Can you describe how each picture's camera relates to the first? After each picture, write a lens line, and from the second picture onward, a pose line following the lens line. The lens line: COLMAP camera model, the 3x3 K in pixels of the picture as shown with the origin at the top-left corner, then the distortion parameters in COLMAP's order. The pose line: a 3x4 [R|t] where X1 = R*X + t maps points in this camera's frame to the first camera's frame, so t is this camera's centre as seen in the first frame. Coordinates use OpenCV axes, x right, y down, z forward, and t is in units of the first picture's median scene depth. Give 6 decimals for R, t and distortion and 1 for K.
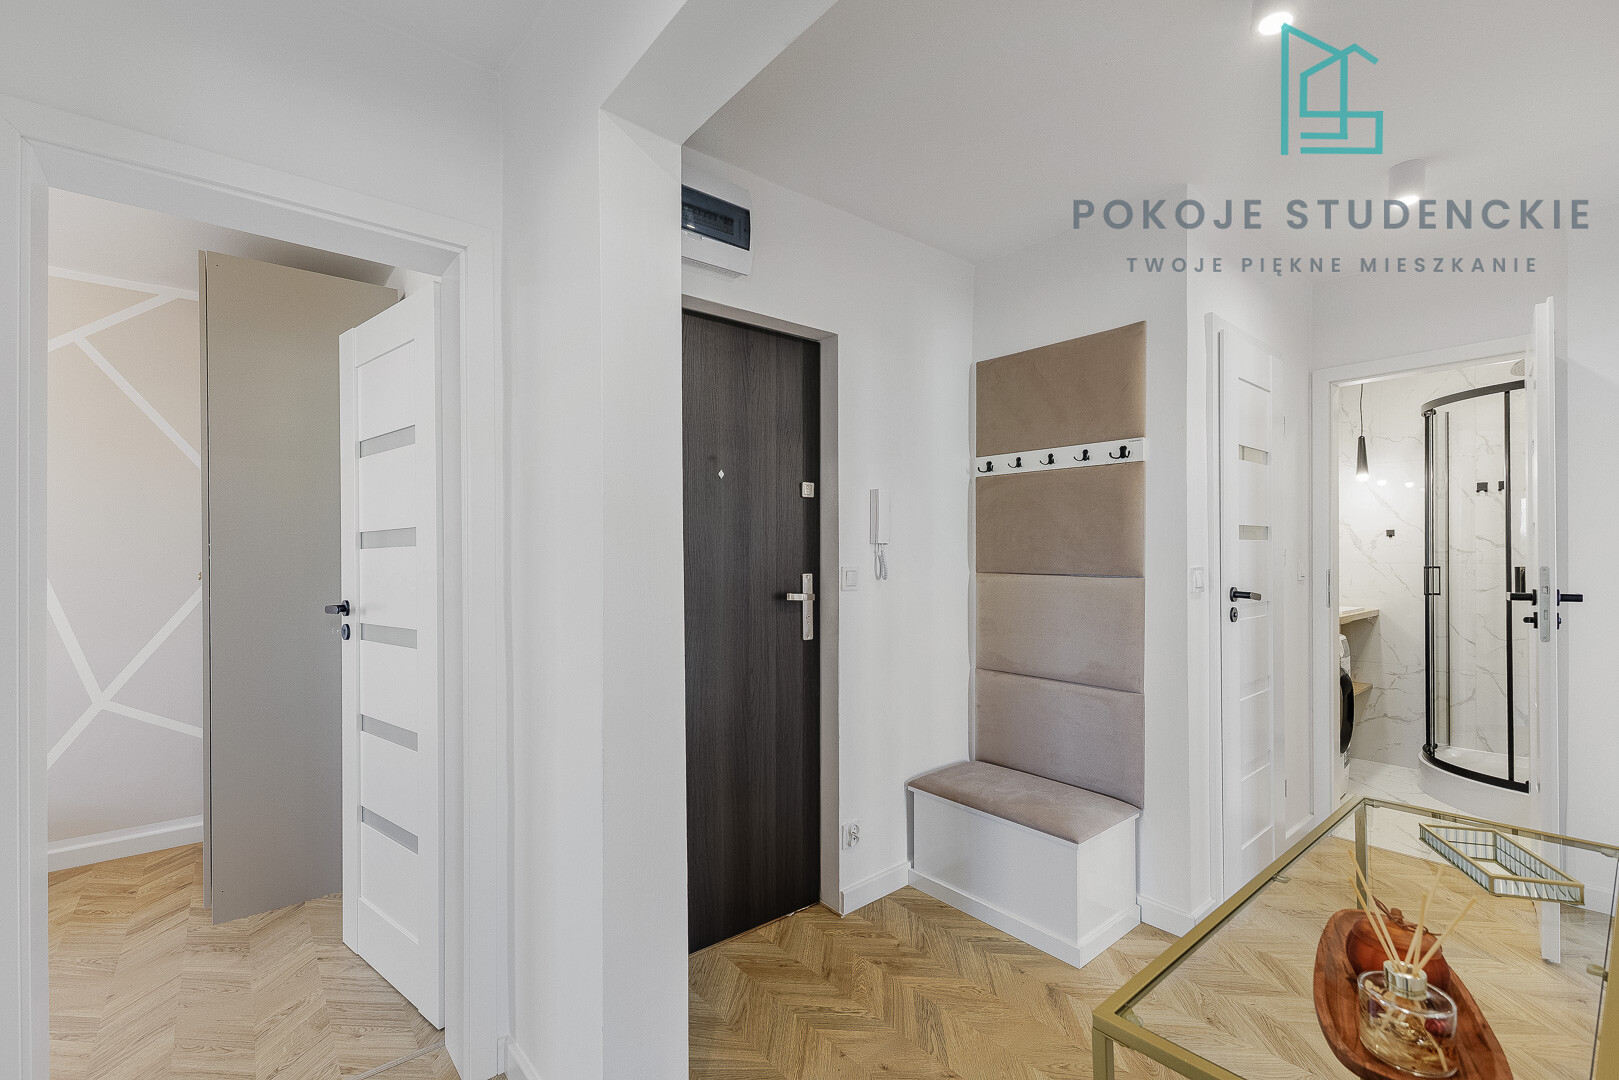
lens RADIAL K [[704.1, 0, 821.1], [0, 704.1, 552.6], [0, 0, 1]] dist [0.012442, 0.000268]
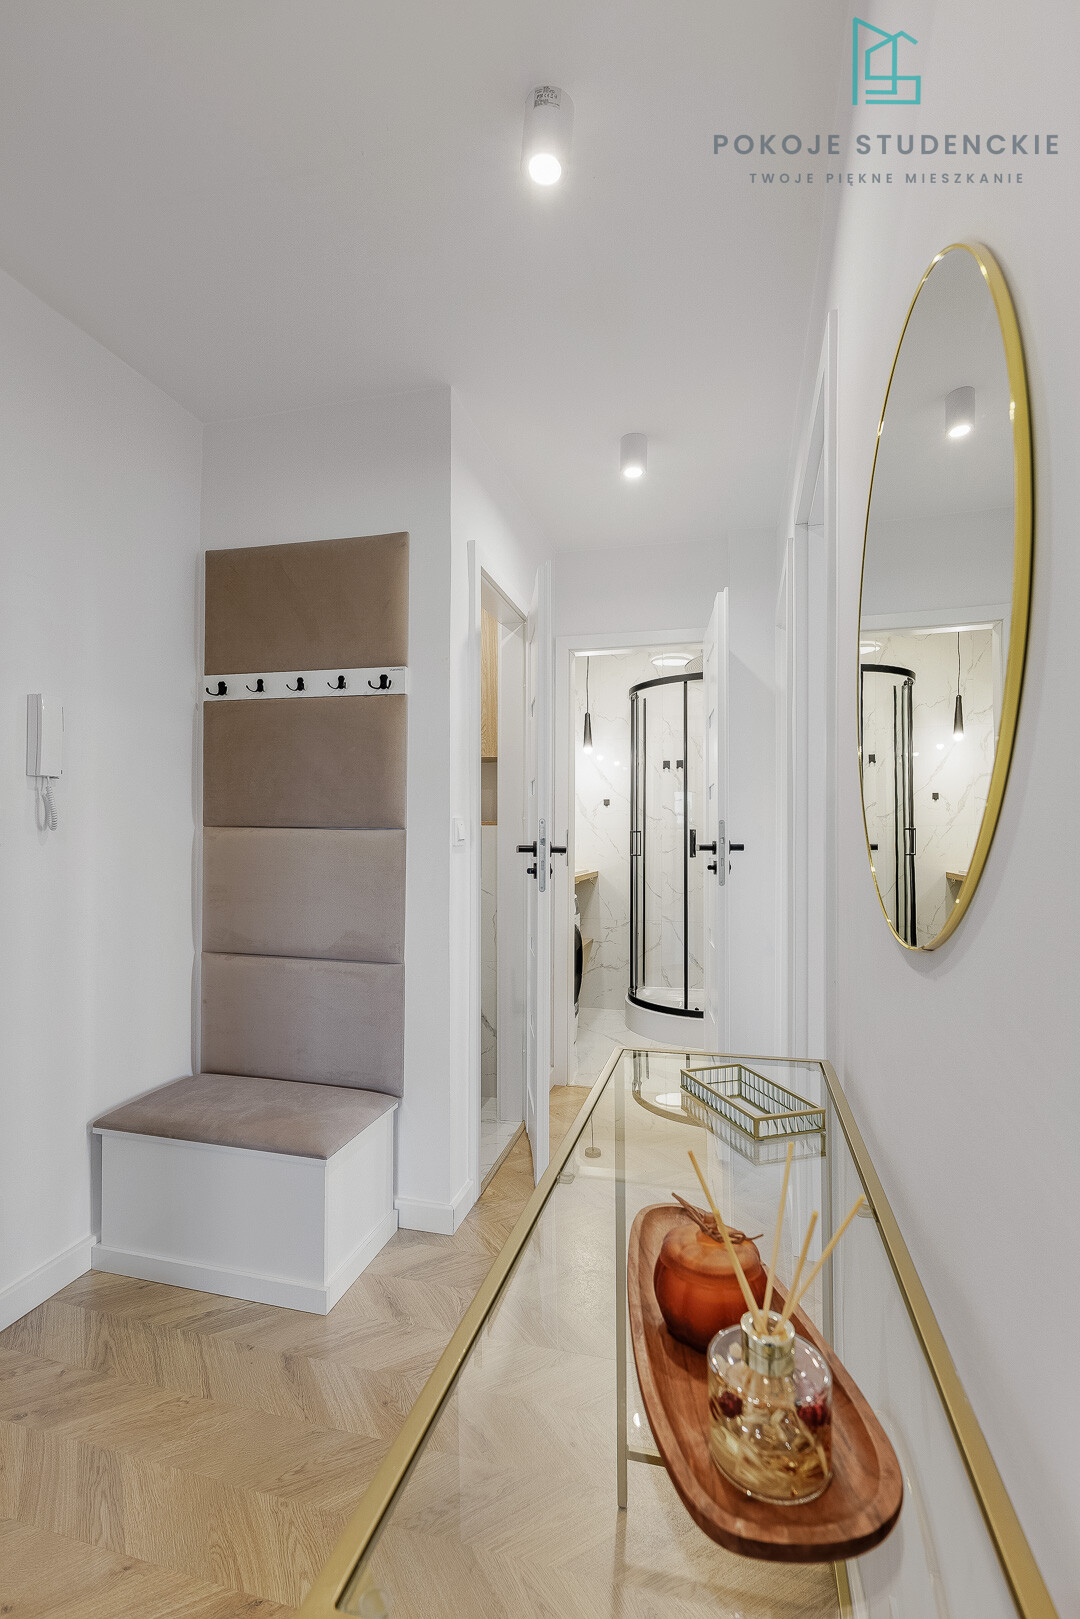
lens RADIAL K [[744.2, 0, 521.5], [0, 744.2, 833.2], [0, 0, 1]] dist [0.007439, 0.001569]
pose [[0.834907, 0.005789, 0.550361, 0.070752], [-0.005727, 0.999982, -0.001831, 0.039128], [-0.550362, -0.001623, 0.834925, 0.152274]]
